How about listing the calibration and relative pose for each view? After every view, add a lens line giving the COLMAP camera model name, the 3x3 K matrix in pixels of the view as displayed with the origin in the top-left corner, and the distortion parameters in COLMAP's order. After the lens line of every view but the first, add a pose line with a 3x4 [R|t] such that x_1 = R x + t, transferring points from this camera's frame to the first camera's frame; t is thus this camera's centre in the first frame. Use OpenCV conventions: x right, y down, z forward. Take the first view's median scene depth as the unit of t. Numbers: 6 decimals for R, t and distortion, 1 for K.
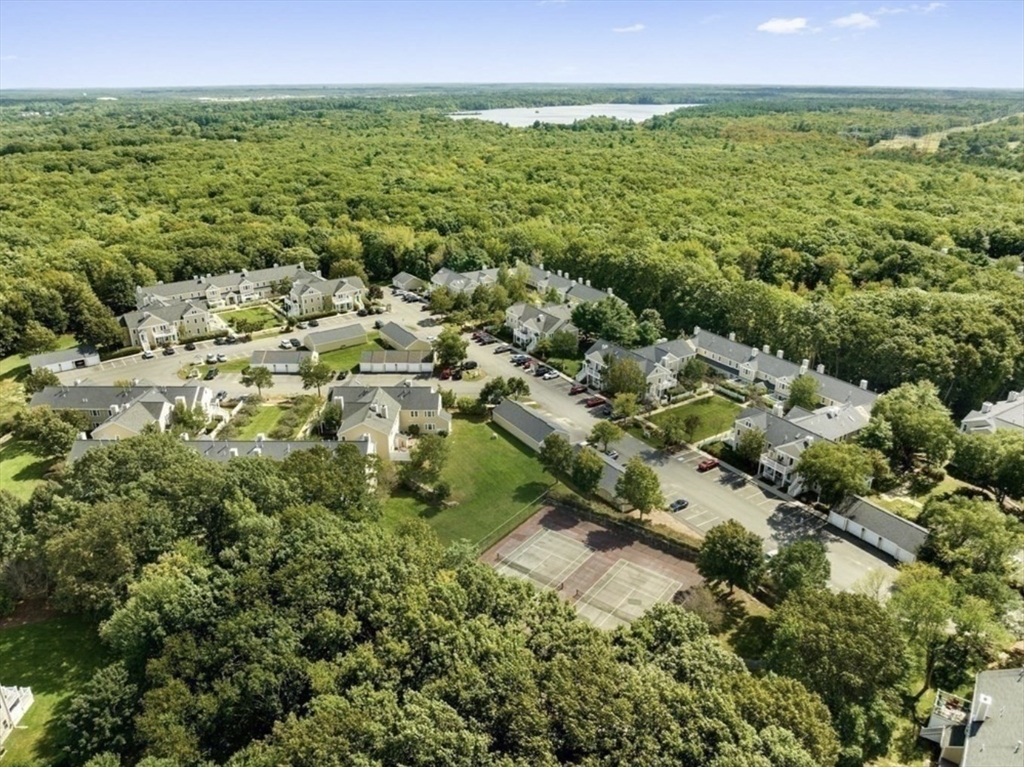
lens RADIAL K [[732.3, 0, 507.9], [0, 732.3, 382.8], [0, 0, 1]] dist [-0.036540, -0.003651]
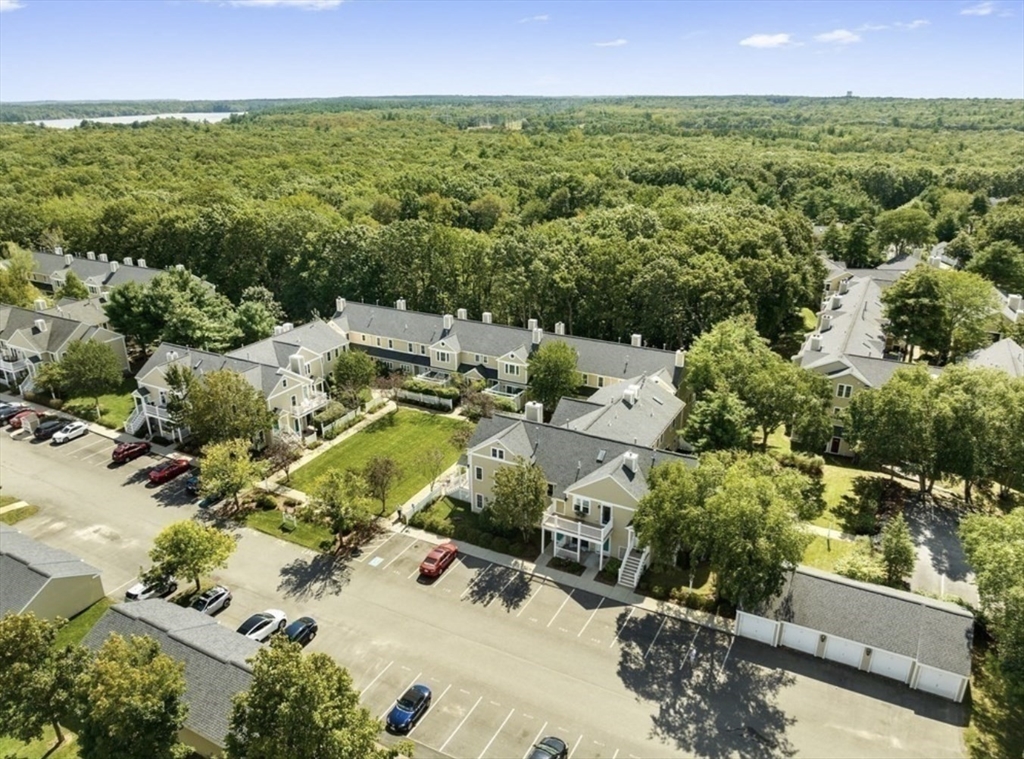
lens RADIAL K [[732.3, 0, 508.8], [0, 732.3, 381.7], [0, 0, 1]] dist [-0.036540, -0.003651]
pose [[0.863290, -0.179460, 0.471724, 0.097118], [0.190499, 0.981376, 0.024723, 0.000013], [-0.467376, 0.068519, 0.881399, 0.470145]]
